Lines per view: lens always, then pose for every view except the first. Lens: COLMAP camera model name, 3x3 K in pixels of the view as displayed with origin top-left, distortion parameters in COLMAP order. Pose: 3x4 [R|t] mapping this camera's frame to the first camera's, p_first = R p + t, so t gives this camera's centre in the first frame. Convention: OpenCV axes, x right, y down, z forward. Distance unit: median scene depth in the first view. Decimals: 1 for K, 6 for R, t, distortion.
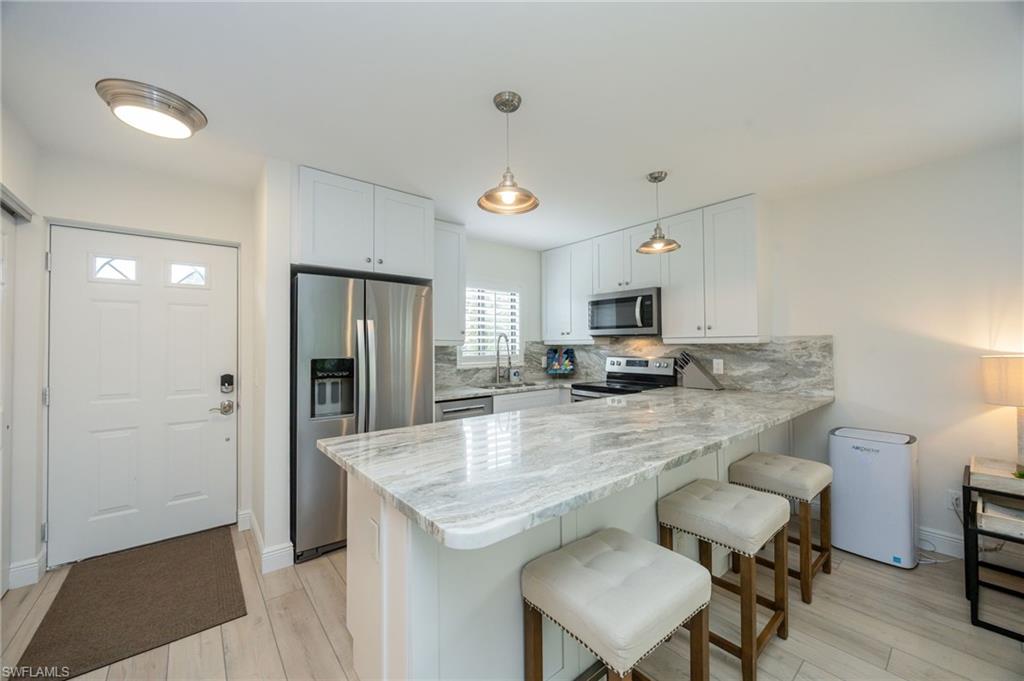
lens RADIAL K [[387.9, 0, 505.7], [0, 387.9, 337.4], [0, 0, 1]] dist [-0.006066, -0.000018]
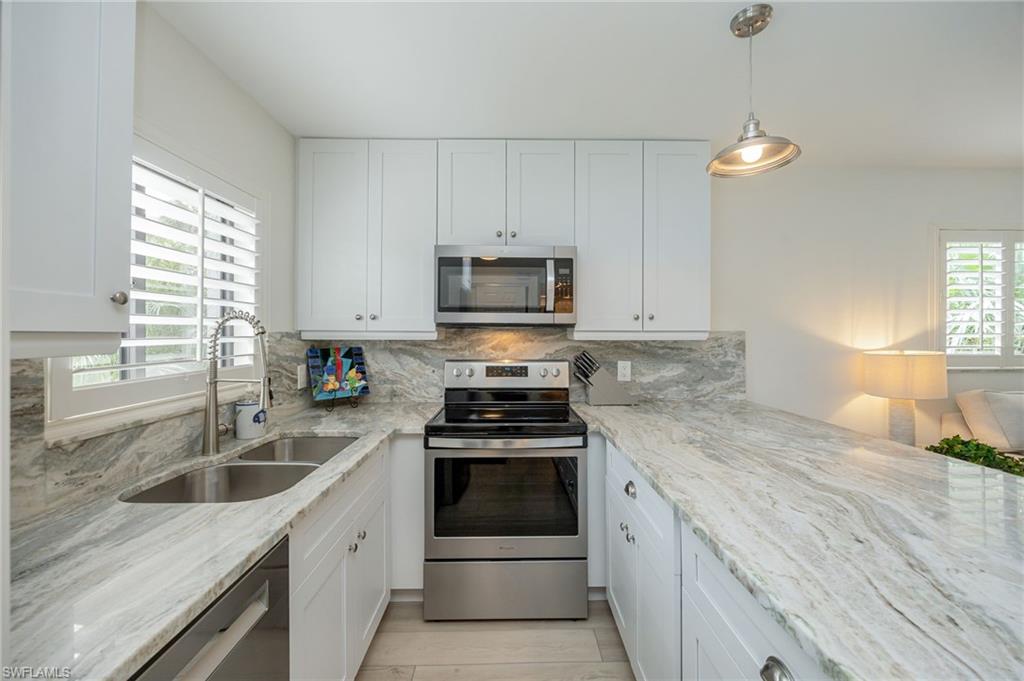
lens RADIAL K [[387.9, 0, 512.9], [0, 387.9, 334.3], [0, 0, 1]] dist [-0.006066, -0.000018]
pose [[0.620654, 0.003934, 0.784075, -0.156635], [-0.020949, 0.999714, 0.011567, 0.001842], [-0.783805, -0.023605, 0.620559, 0.728684]]
